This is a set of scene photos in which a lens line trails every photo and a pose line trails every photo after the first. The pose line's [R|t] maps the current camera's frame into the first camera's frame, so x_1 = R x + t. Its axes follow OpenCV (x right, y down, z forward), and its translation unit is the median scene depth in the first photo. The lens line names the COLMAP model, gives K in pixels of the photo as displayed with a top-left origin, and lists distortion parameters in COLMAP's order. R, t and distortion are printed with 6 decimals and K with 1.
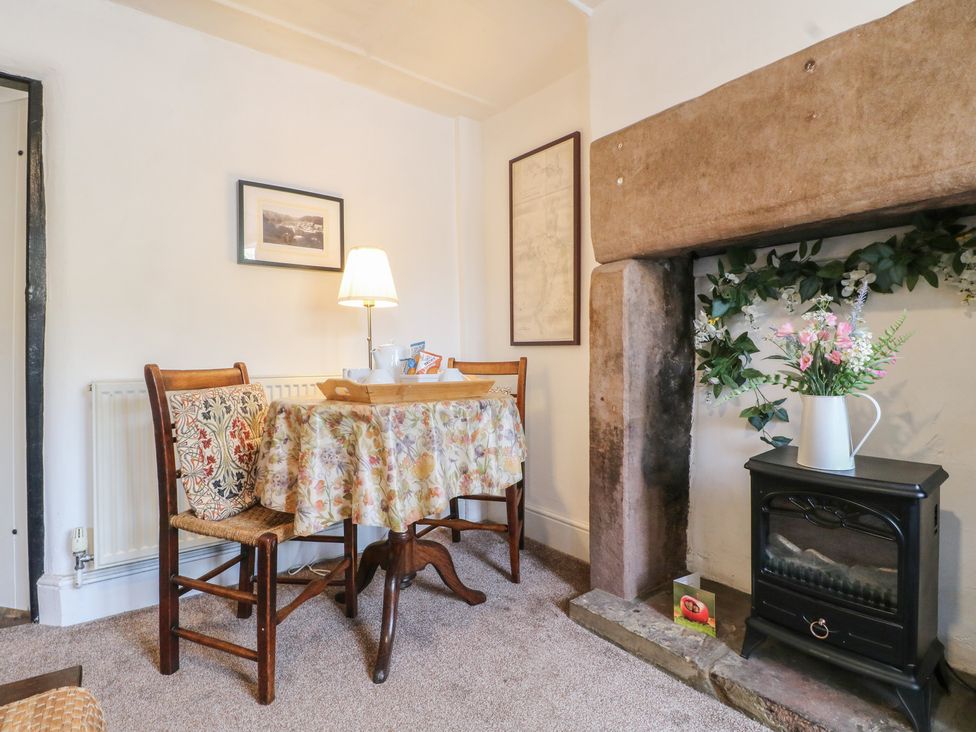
lens RADIAL K [[512.6, 0, 491.7], [0, 512.6, 358.8], [0, 0, 1]] dist [-0.008998, -0.005996]
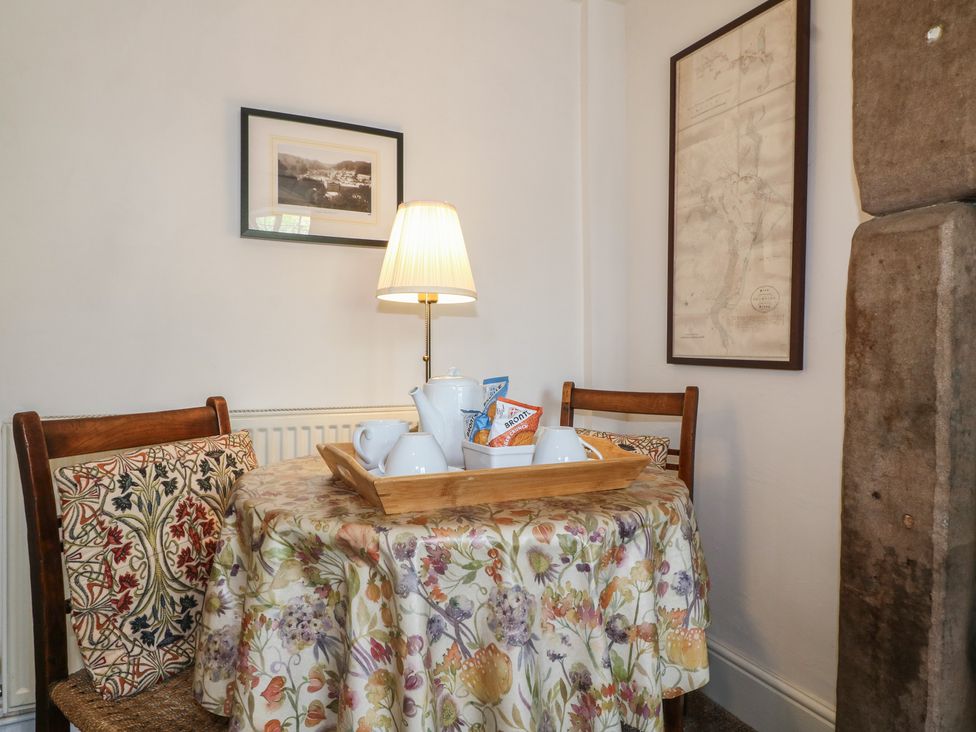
lens RADIAL K [[608.3, 0, 484.4], [0, 608.3, 359.4], [0, 0, 1]] dist [-0.000364, -0.010464]
pose [[0.973945, 0.018001, -0.226069, -0.018081], [-0.016077, 0.999817, 0.010349, -0.053898], [0.226214, -0.006444, 0.974056, 0.392079]]
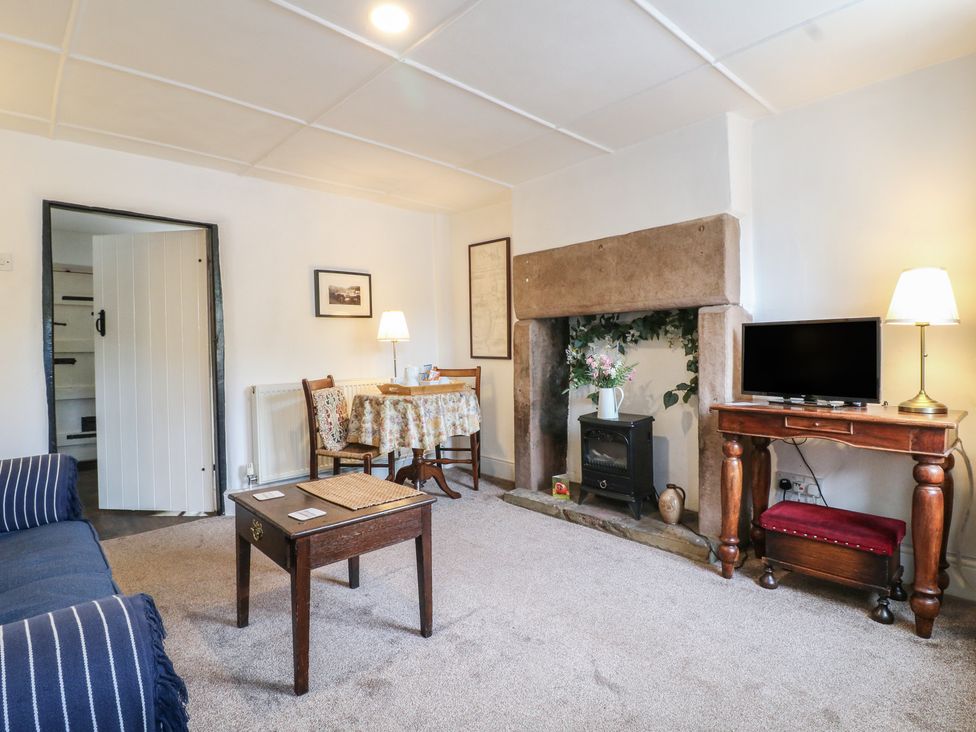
lens RADIAL K [[512.6, 0, 491.1], [0, 512.6, 357.5], [0, 0, 1]] dist [-0.008998, -0.005996]
pose [[0.995654, -0.013158, 0.092197, -0.077878], [0.011369, 0.999737, 0.019898, -0.094852], [-0.092435, -0.018764, 0.995542, -1.011500]]
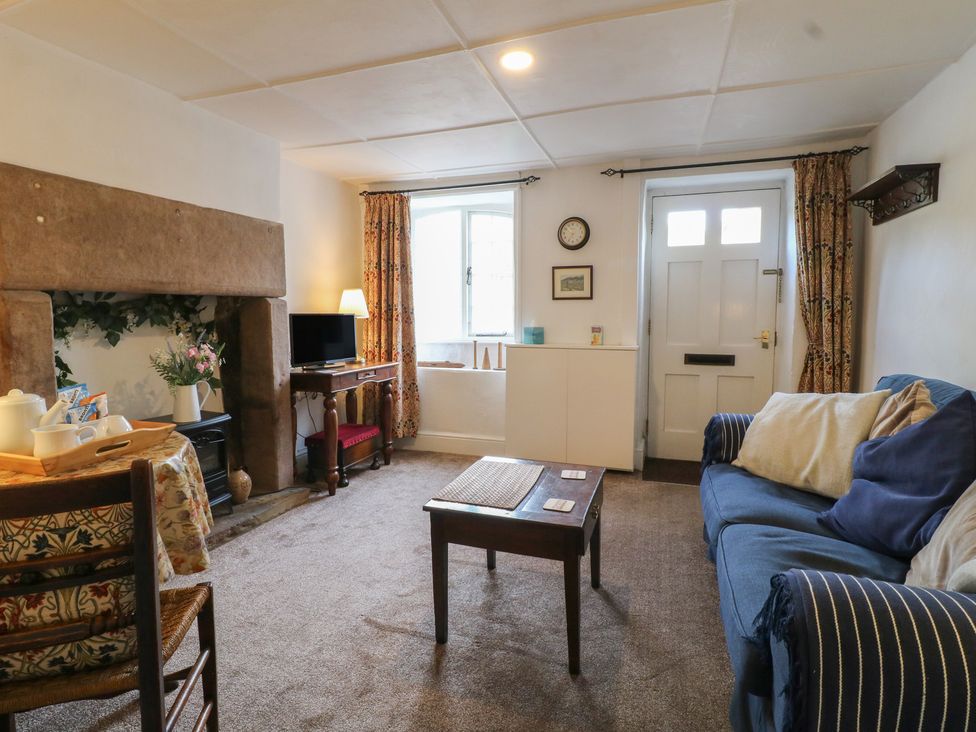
lens RADIAL K [[512.6, 0, 480.6], [0, 512.6, 356.9], [0, 0, 1]] dist [-0.008998, -0.005996]
pose [[-0.537649, -0.069022, 0.840339, -1.234366], [-0.000554, 0.996673, 0.081508, -0.151732], [-0.843169, 0.043357, -0.535898, 0.842180]]
